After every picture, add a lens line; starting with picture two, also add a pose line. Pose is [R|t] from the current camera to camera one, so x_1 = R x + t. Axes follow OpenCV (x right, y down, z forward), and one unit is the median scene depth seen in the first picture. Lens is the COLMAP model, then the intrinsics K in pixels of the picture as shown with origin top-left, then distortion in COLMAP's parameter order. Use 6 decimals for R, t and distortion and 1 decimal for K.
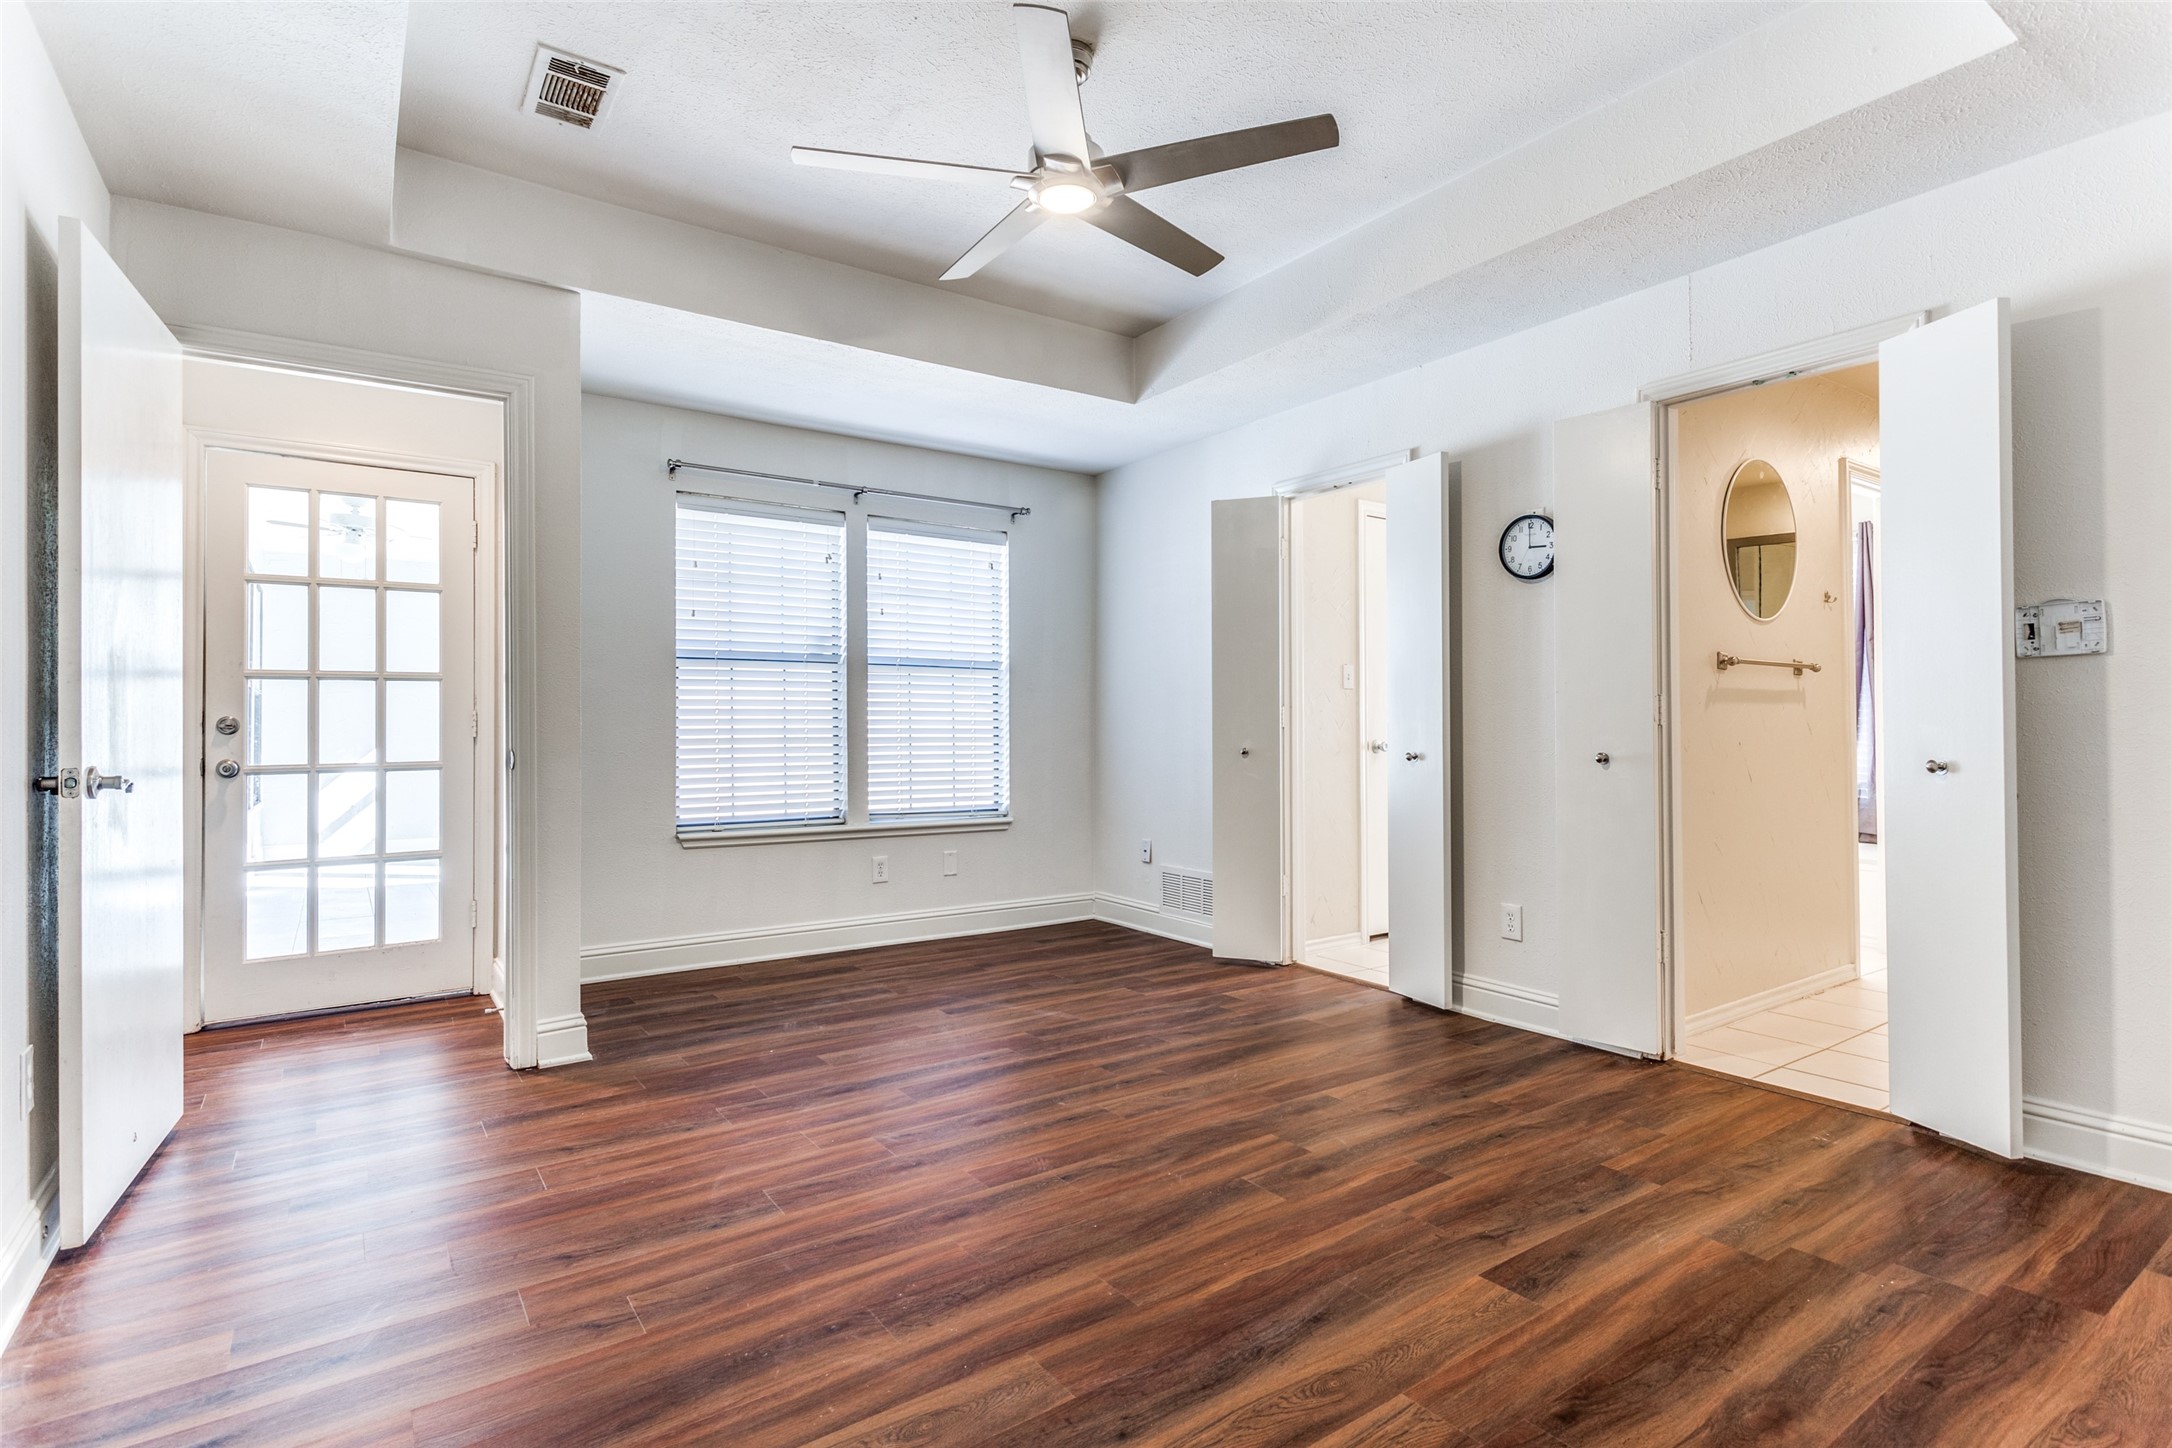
lens RADIAL K [[1022.8, 0, 1070.9], [0, 1022.8, 719.9], [0, 0, 1]] dist [0.031082, 0.000594]
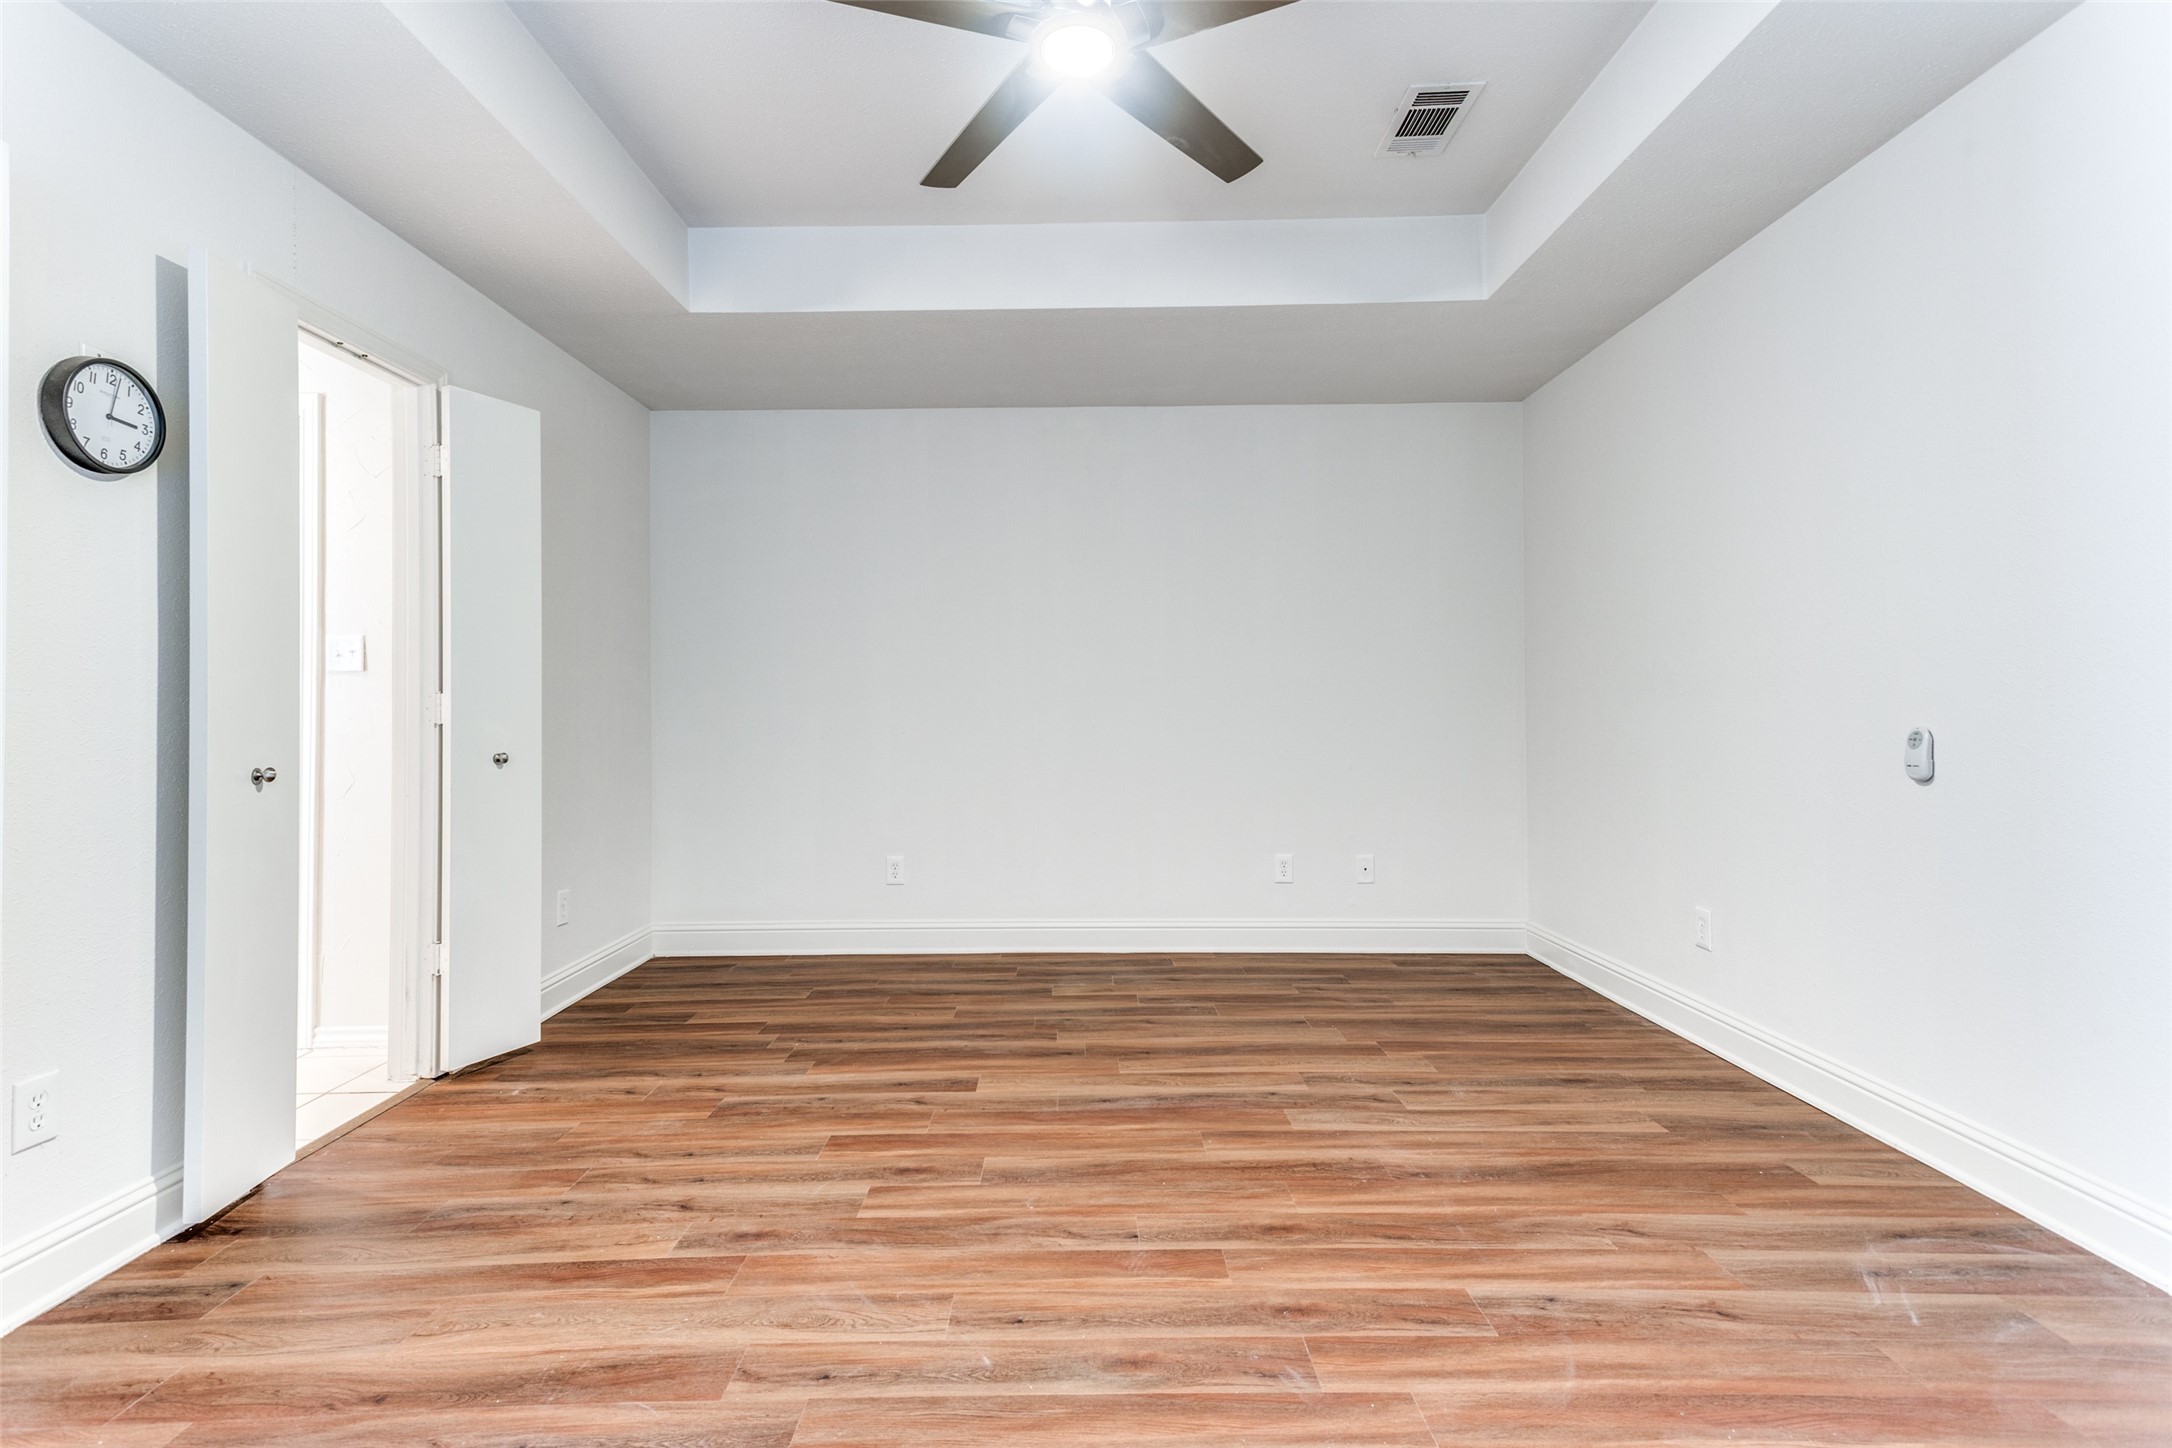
lens RADIAL K [[1022.8, 0, 1070.9], [0, 1022.8, 719.9], [0, 0, 1]] dist [0.031082, 0.000594]
pose [[-0.811033, 0.011820, 0.584881, -0.524070], [0.011829, 0.999923, -0.003805, 0.011502], [-0.584881, 0.003833, -0.811110, 1.901686]]
